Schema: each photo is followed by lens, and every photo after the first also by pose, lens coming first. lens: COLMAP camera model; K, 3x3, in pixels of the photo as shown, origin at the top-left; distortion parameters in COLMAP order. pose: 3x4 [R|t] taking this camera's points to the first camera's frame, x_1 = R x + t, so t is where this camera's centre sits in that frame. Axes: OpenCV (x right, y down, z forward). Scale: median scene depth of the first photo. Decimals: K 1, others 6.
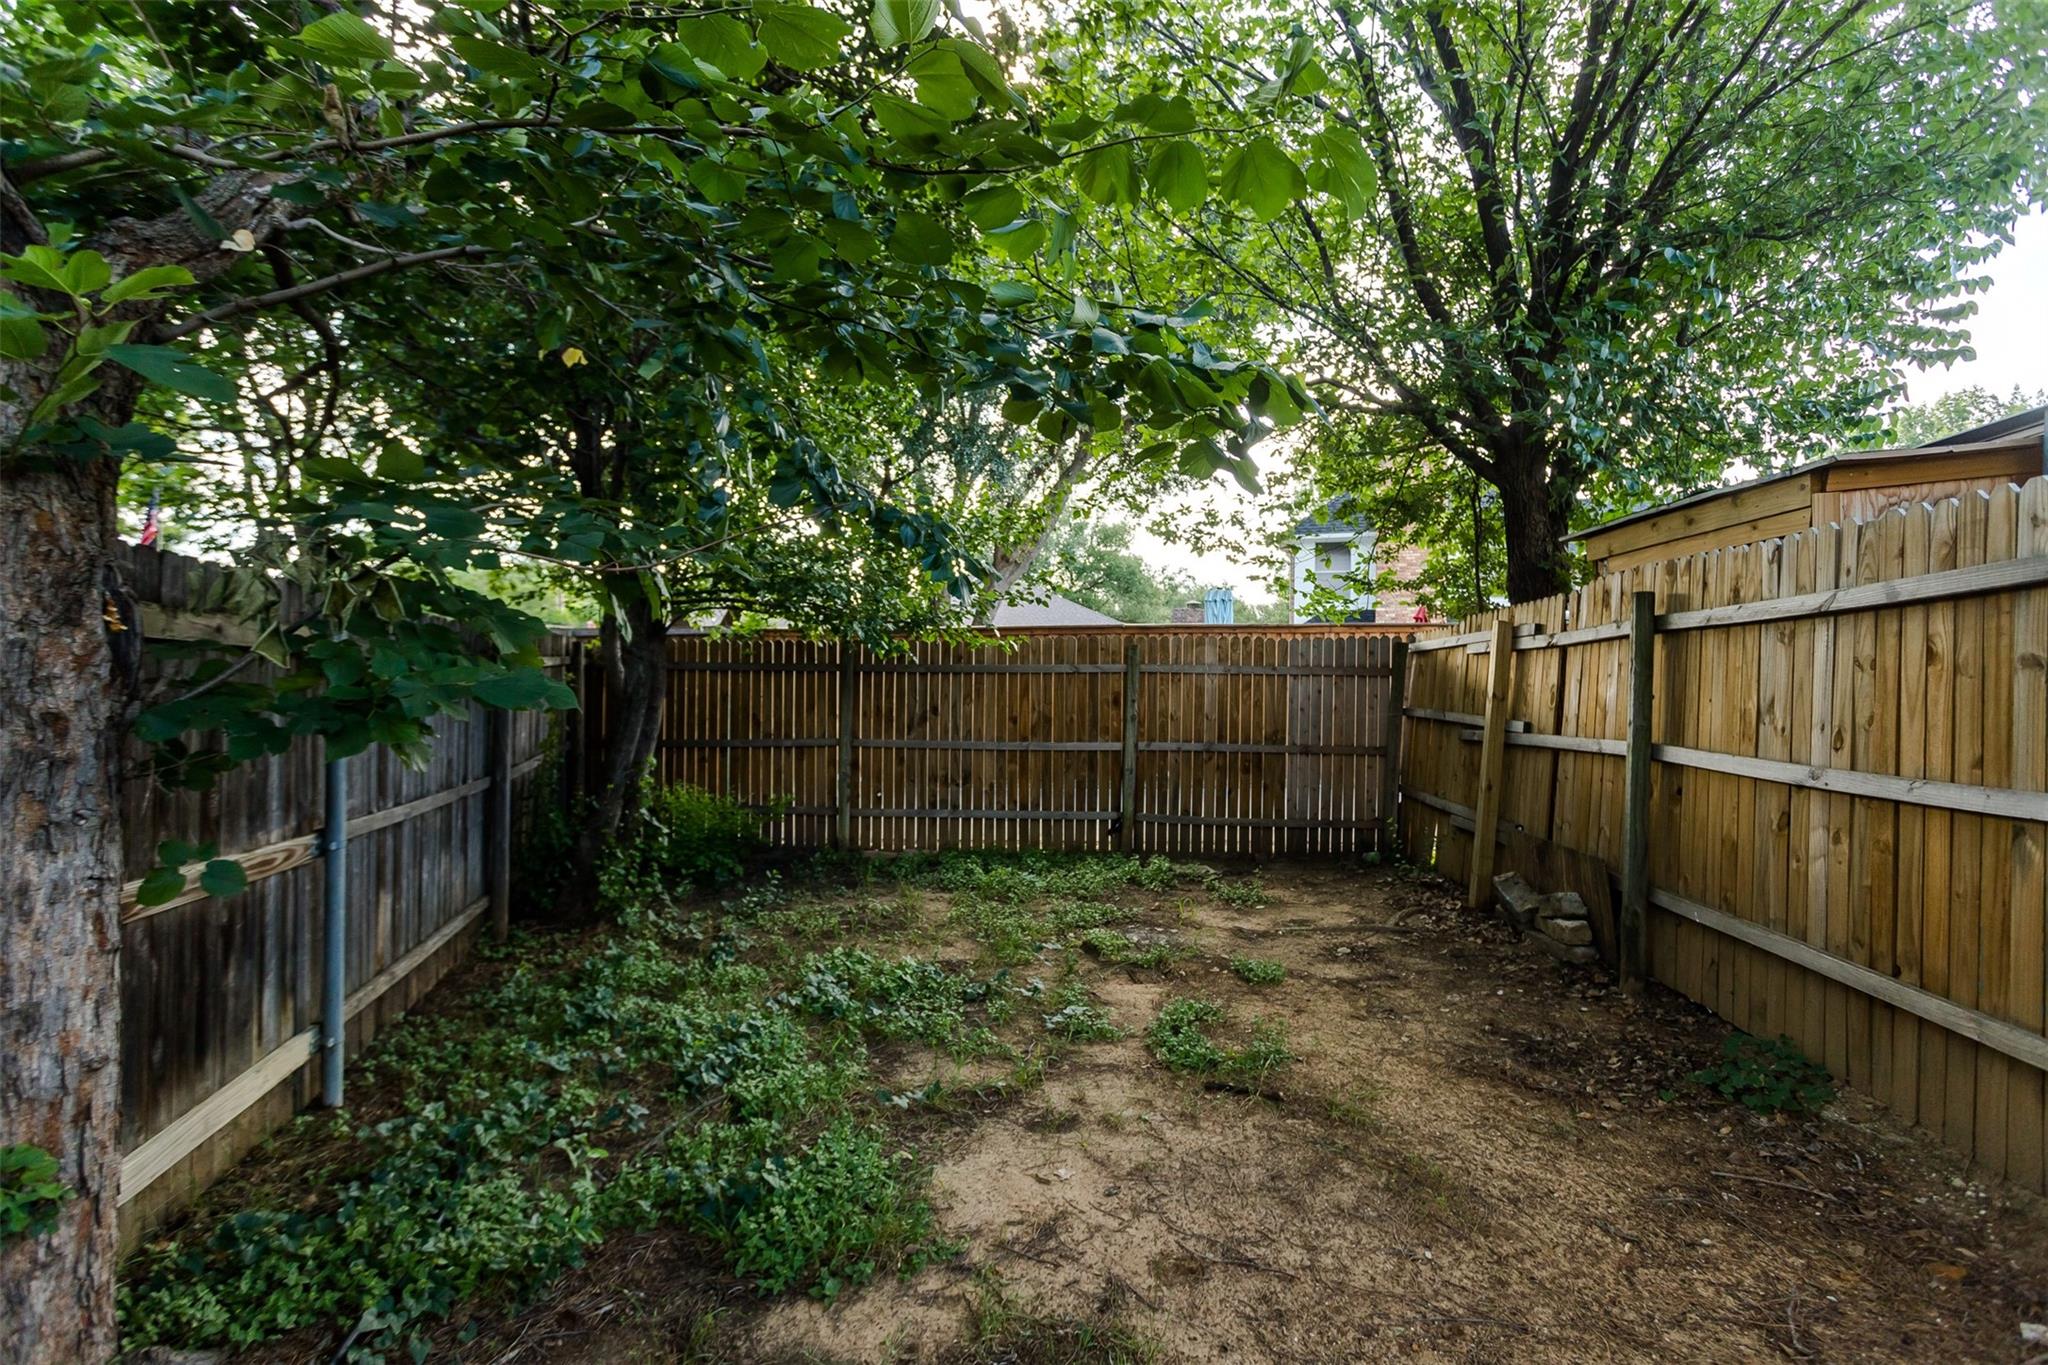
lens RADIAL K [[976.4, 0, 1023.8], [0, 976.4, 677.6], [0, 0, 1]] dist [-0.001366, -0.000151]
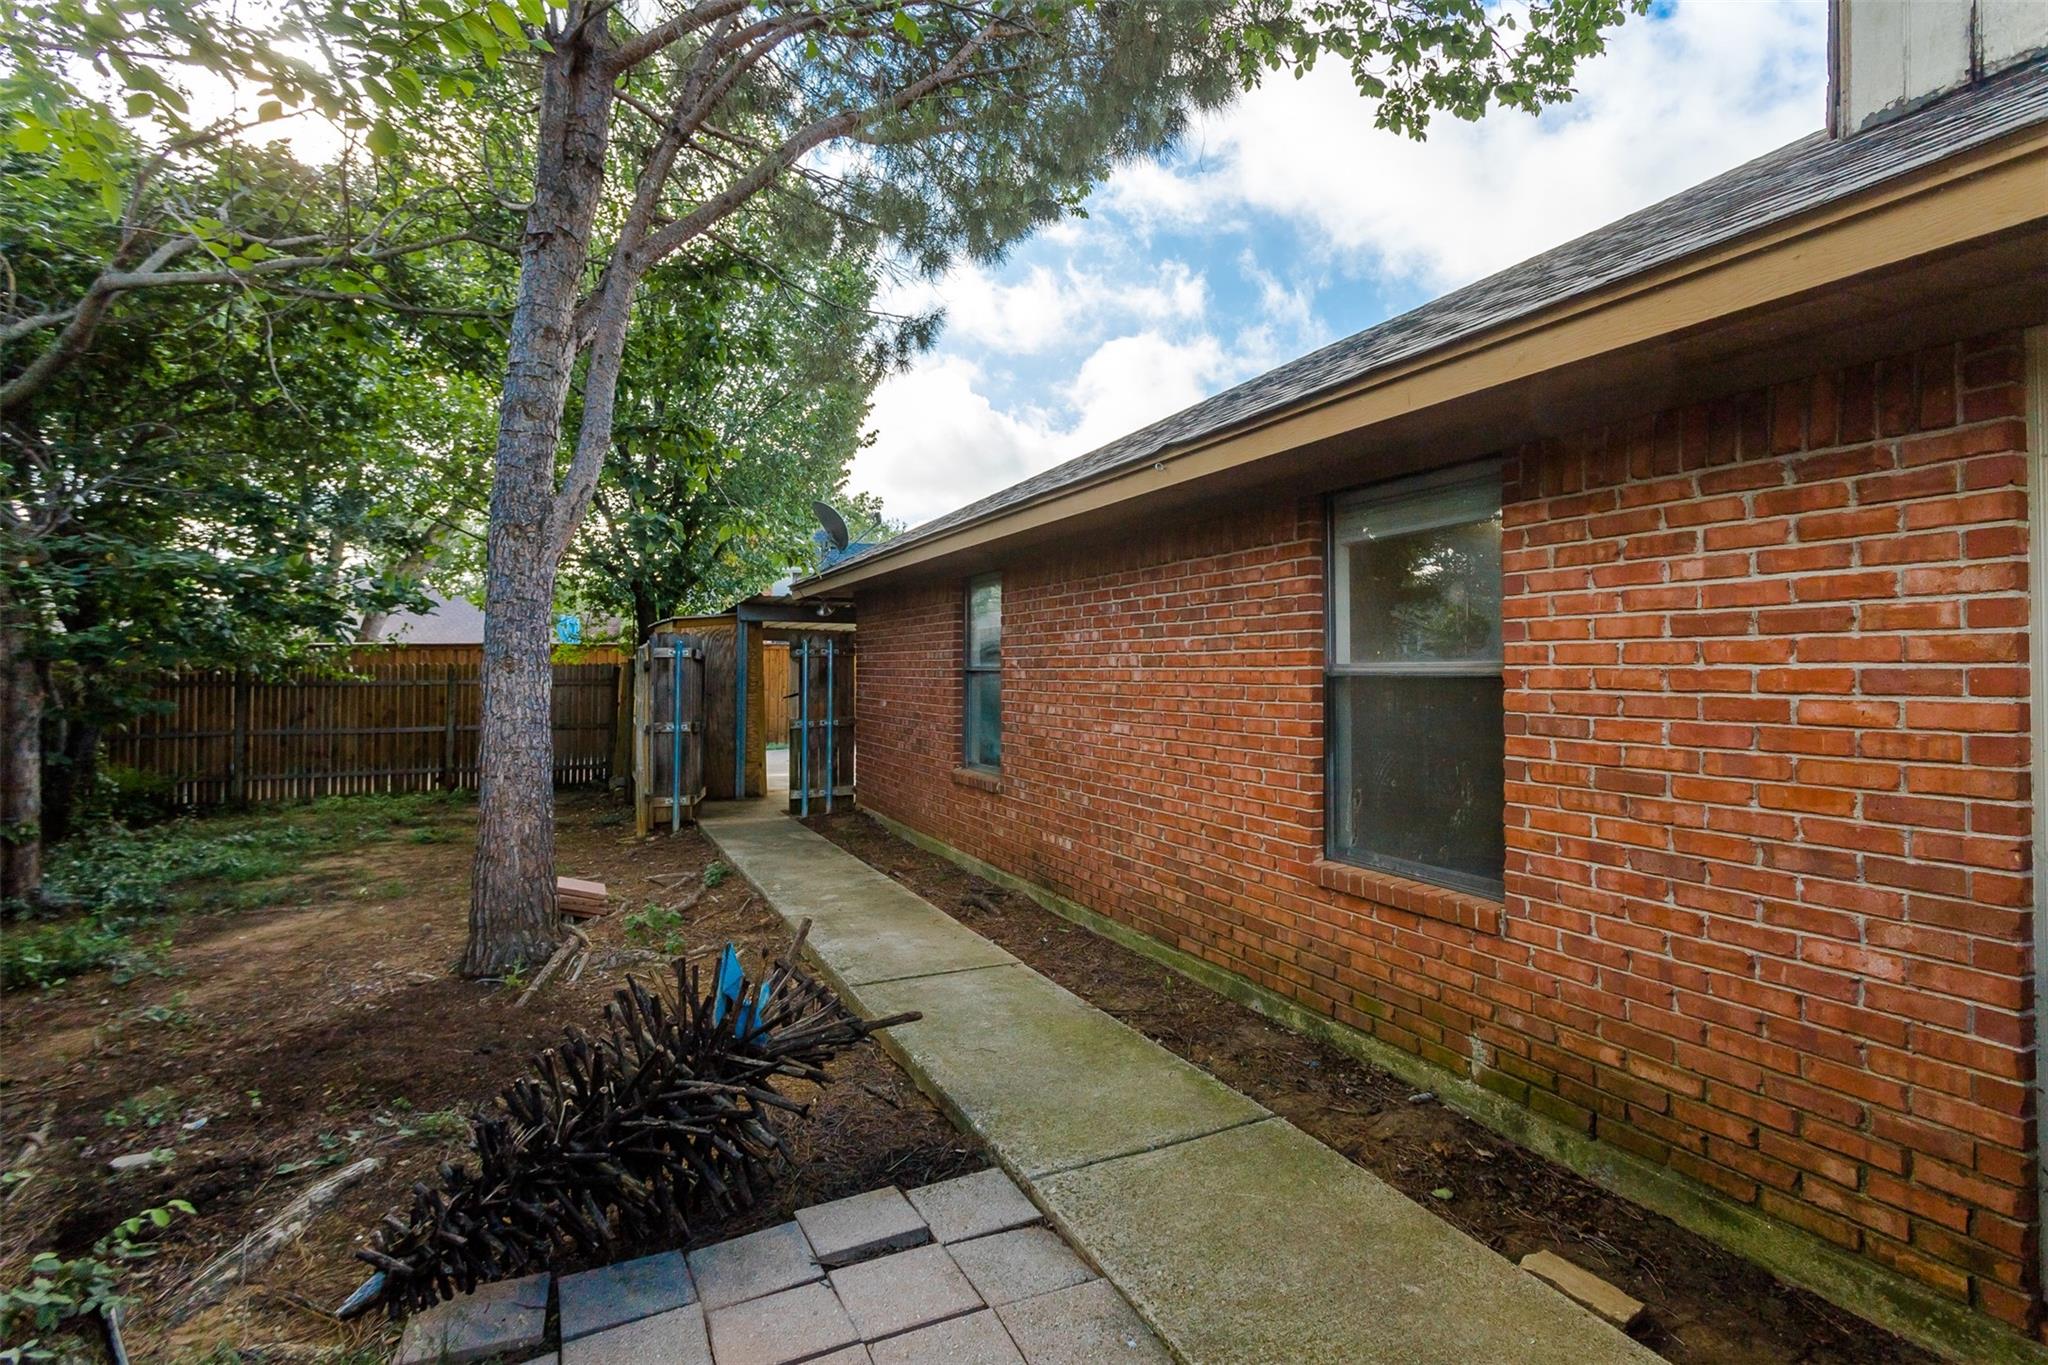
lens RADIAL K [[976.4, 0, 1026.4], [0, 976.4, 672.3], [0, 0, 1]] dist [-0.001366, -0.000151]
pose [[0.869680, -0.005188, 0.493588, 0.140930], [0.011738, 0.999879, -0.010172, 0.001466], [-0.493476, 0.014640, 0.869636, -0.967114]]
